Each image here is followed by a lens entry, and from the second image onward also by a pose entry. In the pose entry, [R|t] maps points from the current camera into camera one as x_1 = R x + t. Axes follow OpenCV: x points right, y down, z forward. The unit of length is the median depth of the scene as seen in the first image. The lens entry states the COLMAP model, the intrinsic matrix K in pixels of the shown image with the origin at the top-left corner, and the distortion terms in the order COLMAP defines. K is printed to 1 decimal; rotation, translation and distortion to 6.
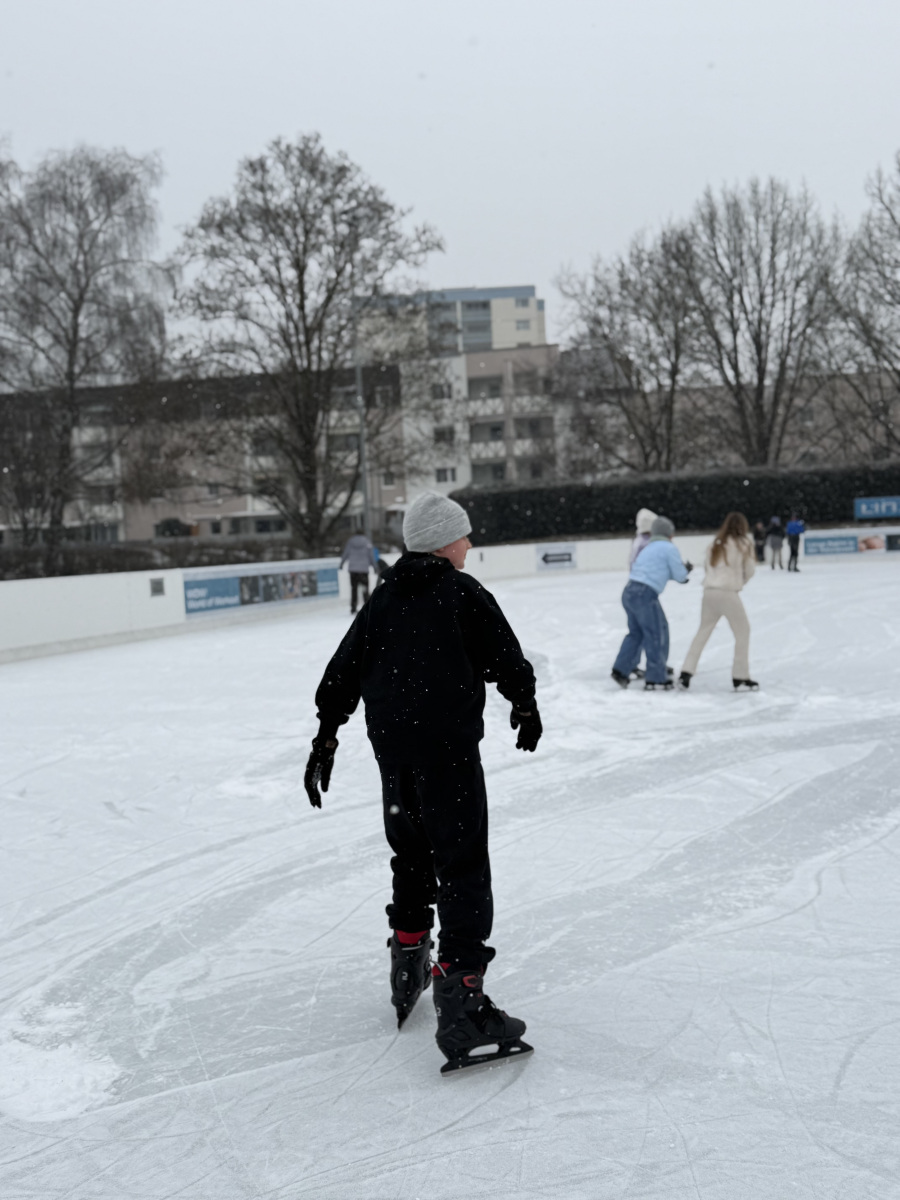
lens RADIAL K [[1195.0, 0, 454.1], [0, 1195.0, 595.5], [0, 0, 1]] dist [0.206482, -0.461395]
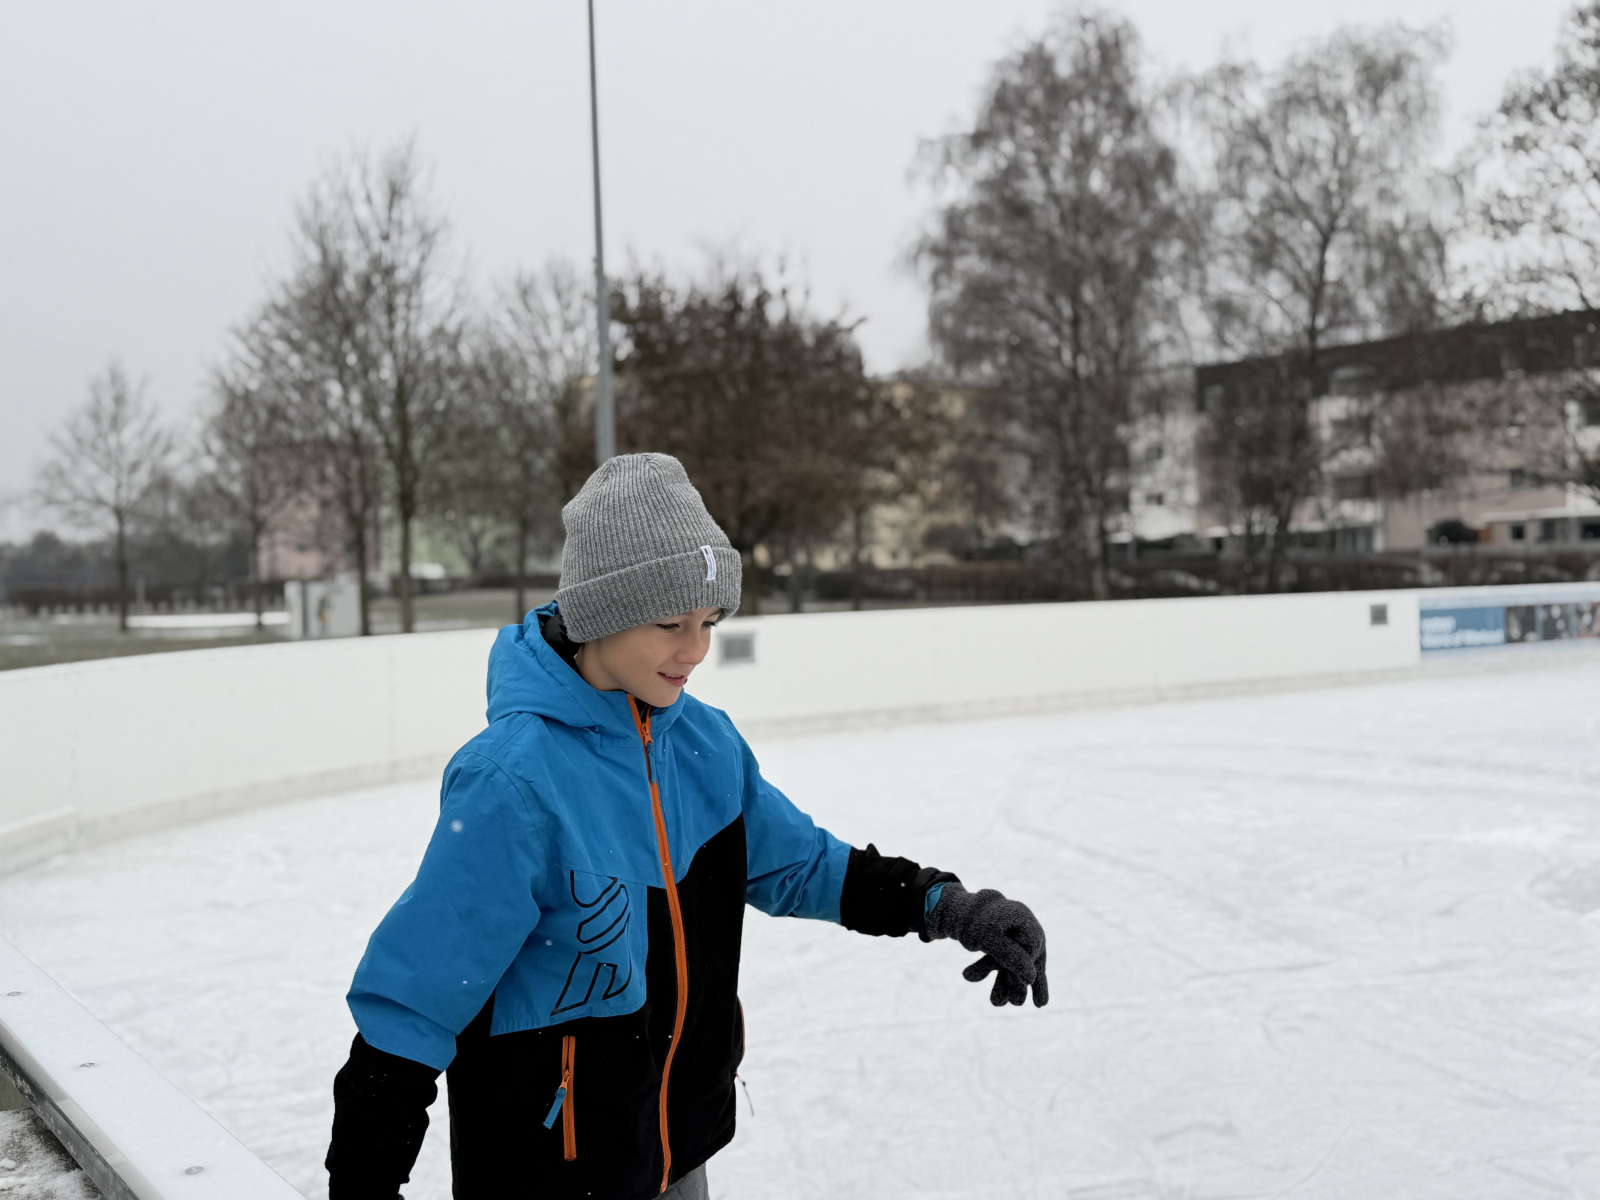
lens RADIAL K [[1608.7, 0, 812.5], [0, 1608.7, 601.2], [0, 0, 1]] dist [0.187531, -0.388701]
pose [[0.820690, 0.032915, -0.570425, 0.016946], [-0.040046, 0.999198, 0.000040, -0.000503], [0.569968, 0.022811, 0.821350, -0.010268]]
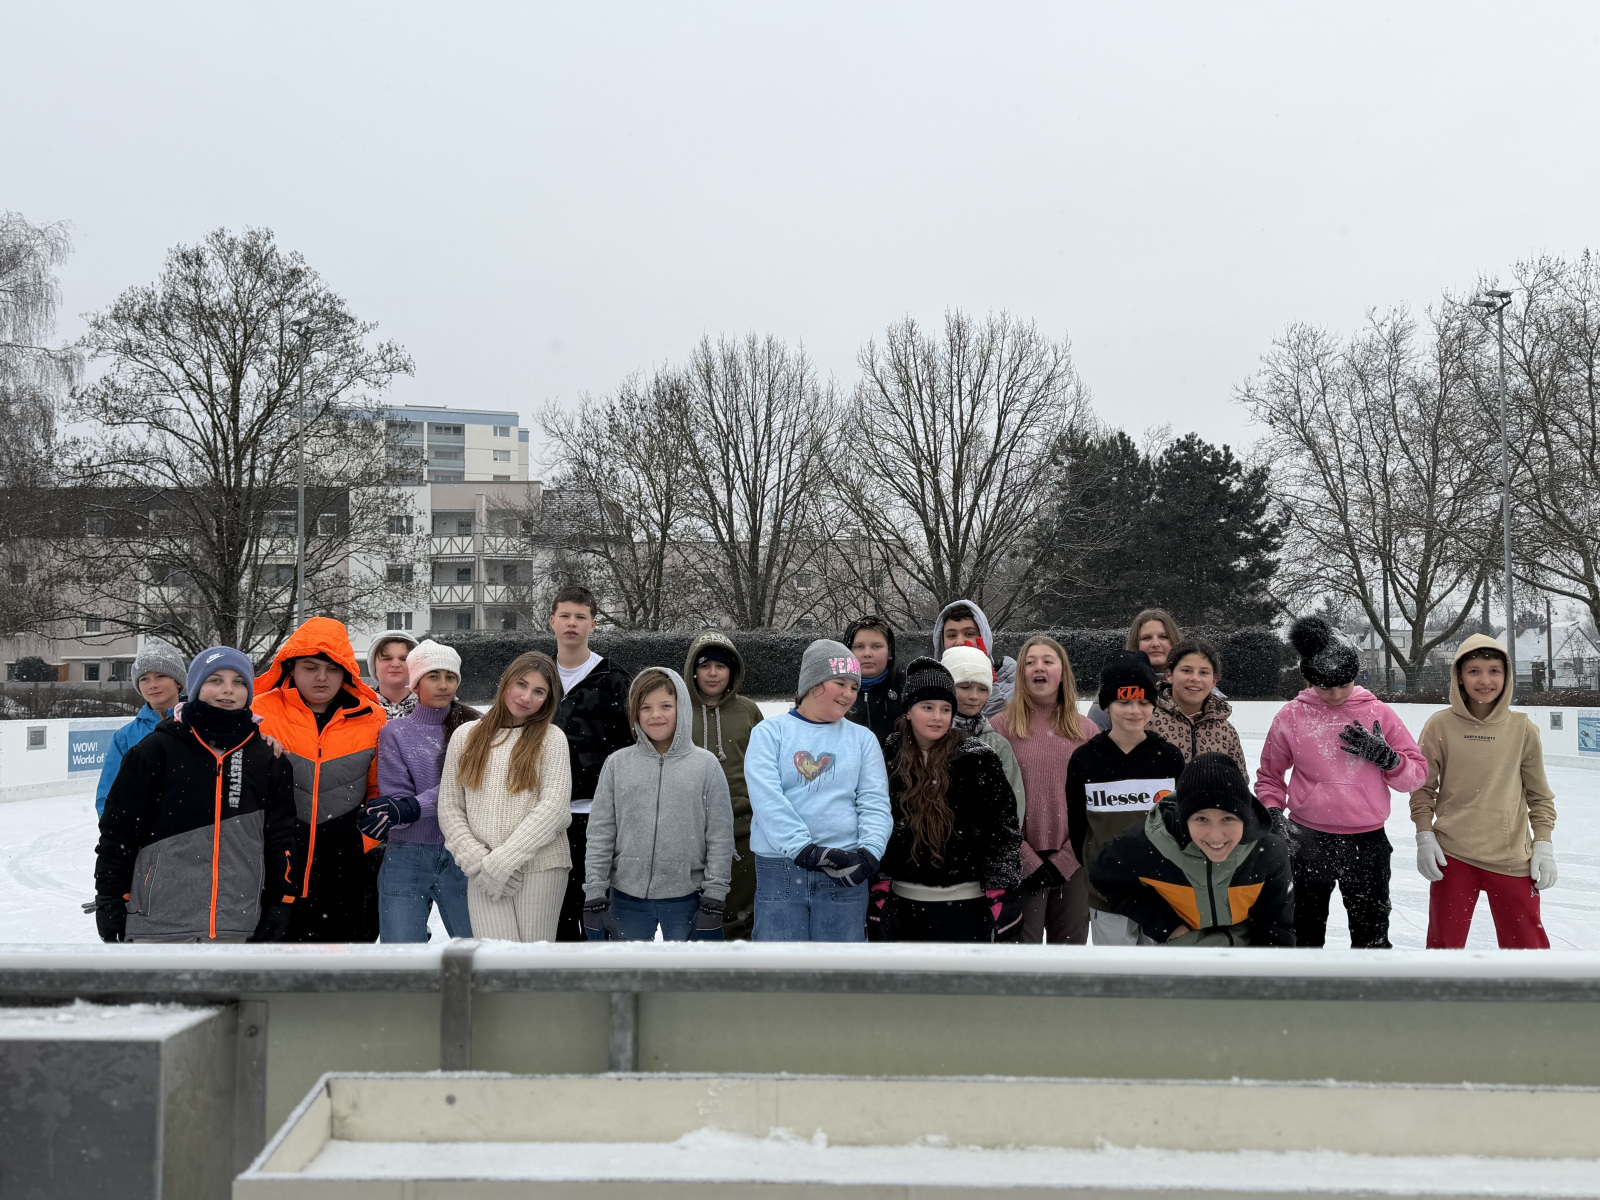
lens RADIAL K [[1380.5, 0, 792.9], [0, 1380.5, 607.7], [0, 0, 1]] dist [0.192855, -0.402573]
pose [[0.962842, 0.056315, 0.264129, -0.000902], [-0.025303, 0.992526, -0.119379, 0.002870], [-0.268878, 0.108260, 0.957071, -0.039529]]
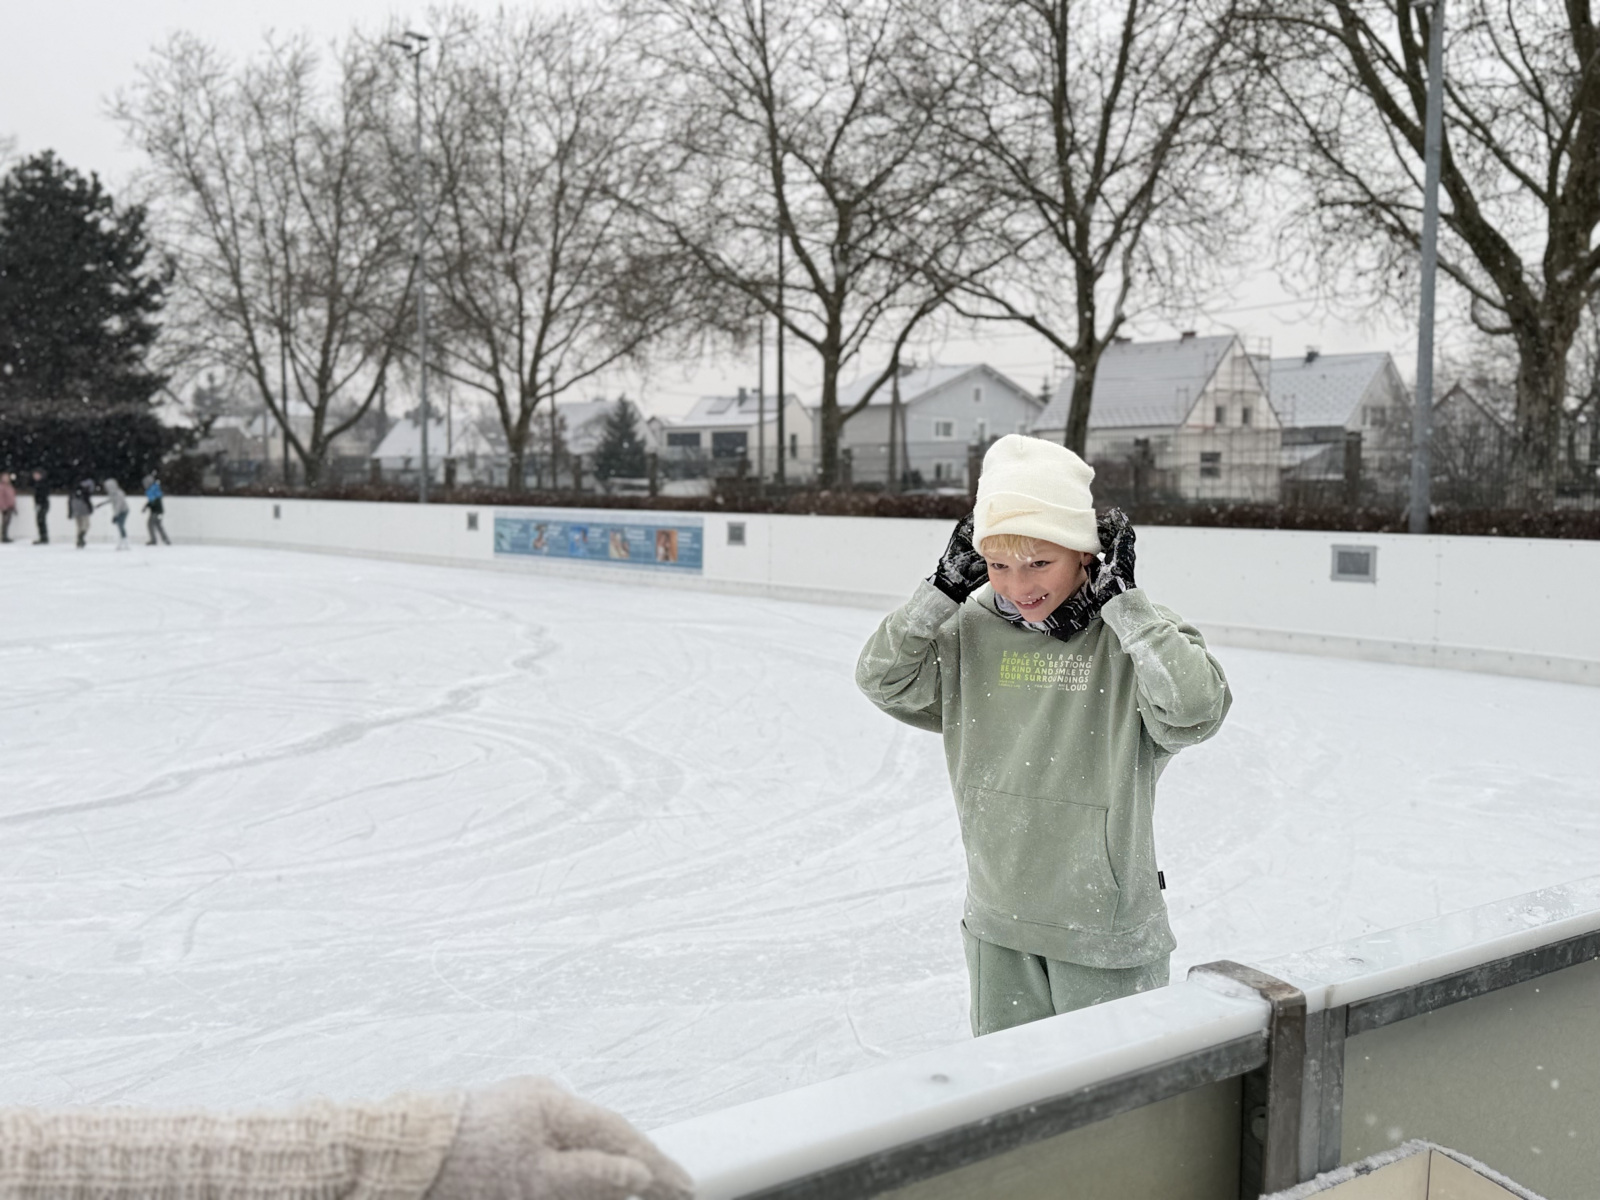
lens RADIAL K [[1617.2, 0, 789.1], [0, 1617.2, 596.4], [0, 0, 1]] dist [0.159241, -0.343717]
pose [[0.561817, -0.008584, 0.827217, 0.006515], [0.010014, 0.999943, 0.003574, 0.000004], [-0.827201, 0.006276, 0.561871, -0.018637]]
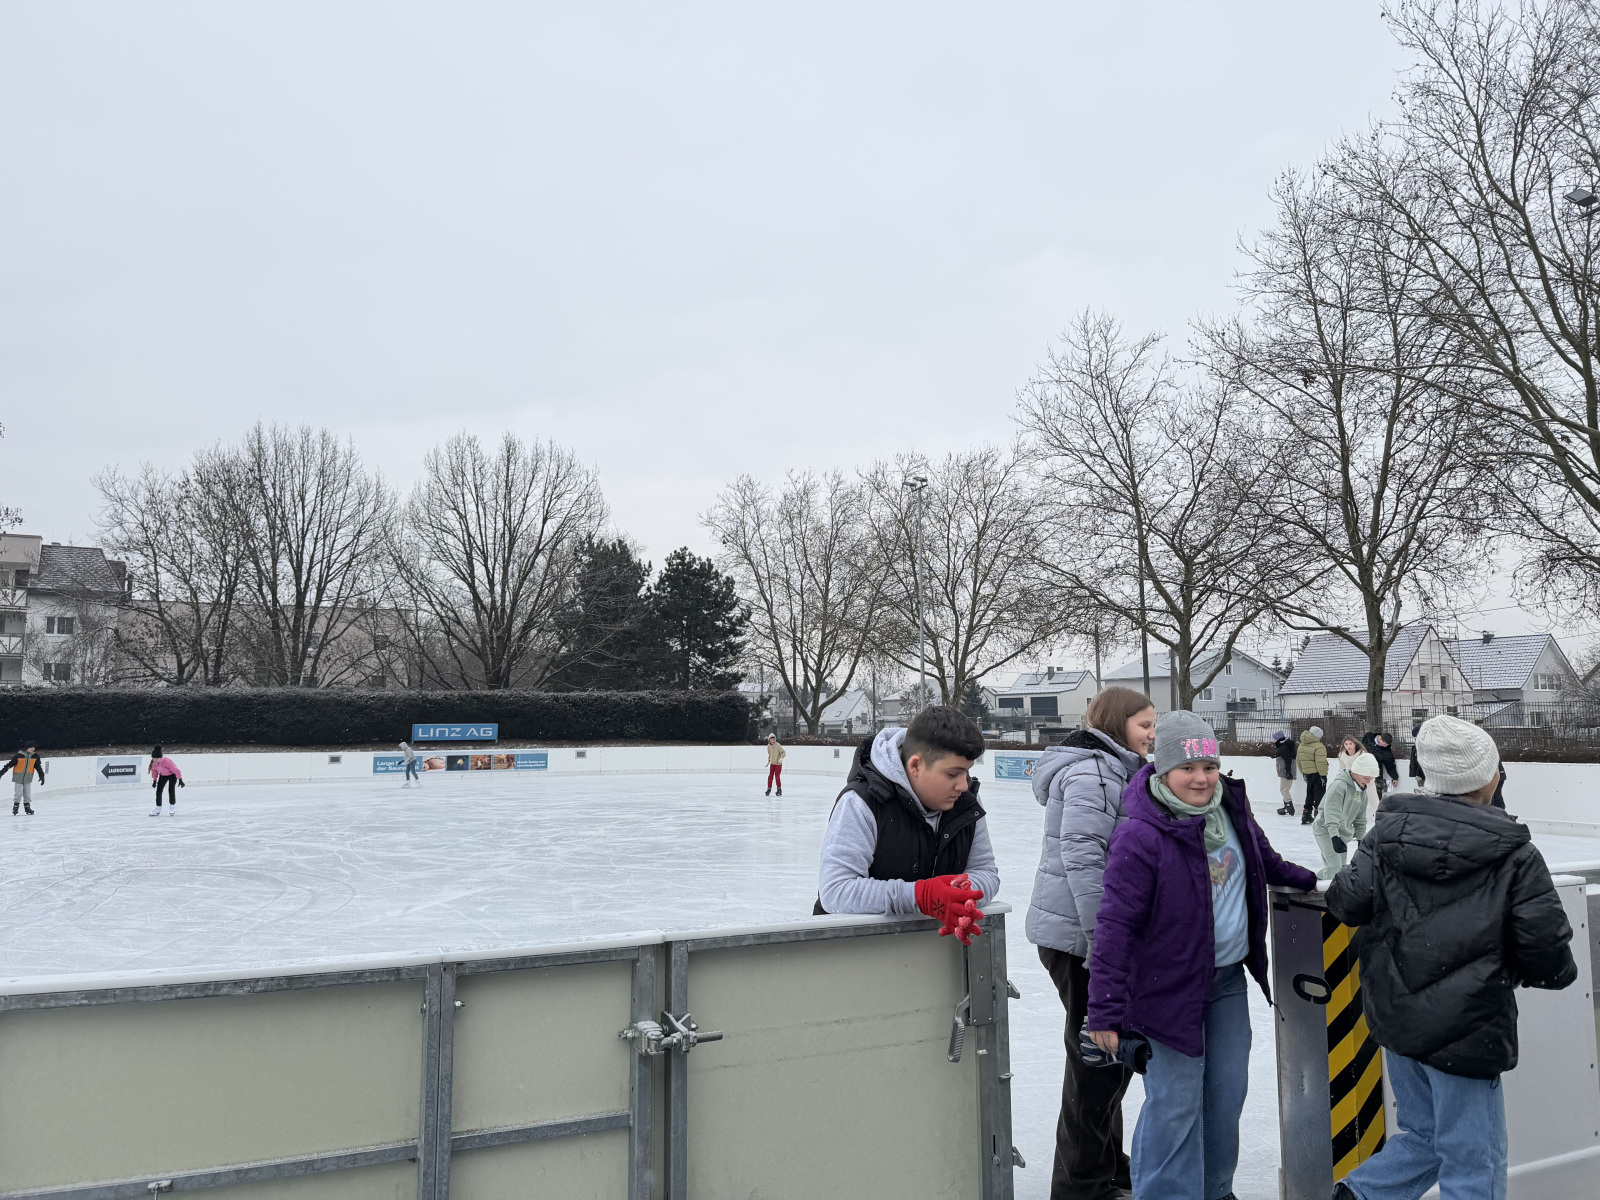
lens RADIAL K [[1119.8, 0, 802.5], [0, 1119.8, 601.7], [0, 0, 1]] dist [0.159120, -0.293627]
pose [[0.729248, 0.120616, 0.673535, -0.112410], [0.006816, 0.983012, -0.183417, 0.004882], [-0.684216, 0.138348, 0.716037, -0.021547]]
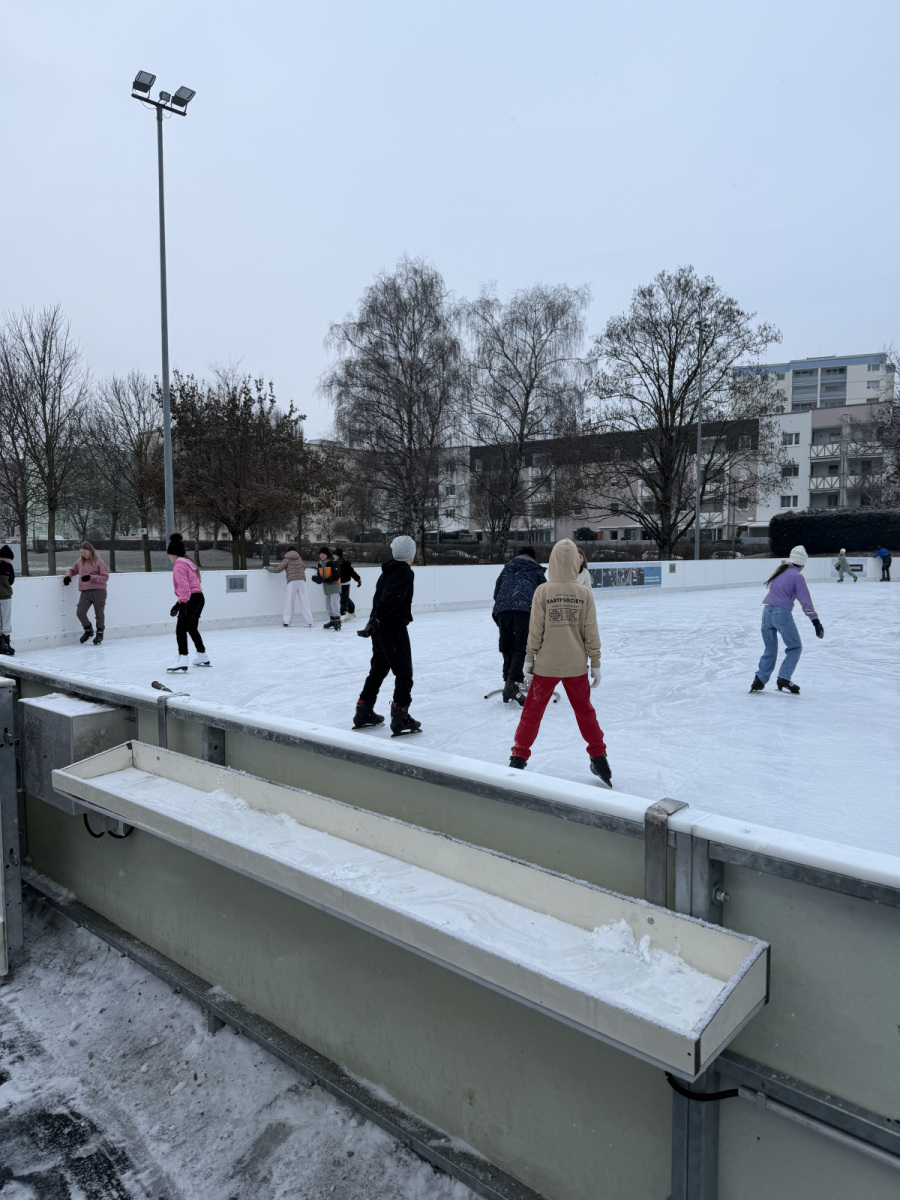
lens RADIAL K [[832.7, 0, 441.6], [0, 832.7, 604.0], [0, 0, 1]] dist [0.196695, -0.410280]
pose [[0.914918, 0.072840, -0.397013, 0.039413], [-0.061776, 0.997264, 0.040605, -0.001370], [0.398884, -0.012625, 0.916914, -0.041659]]
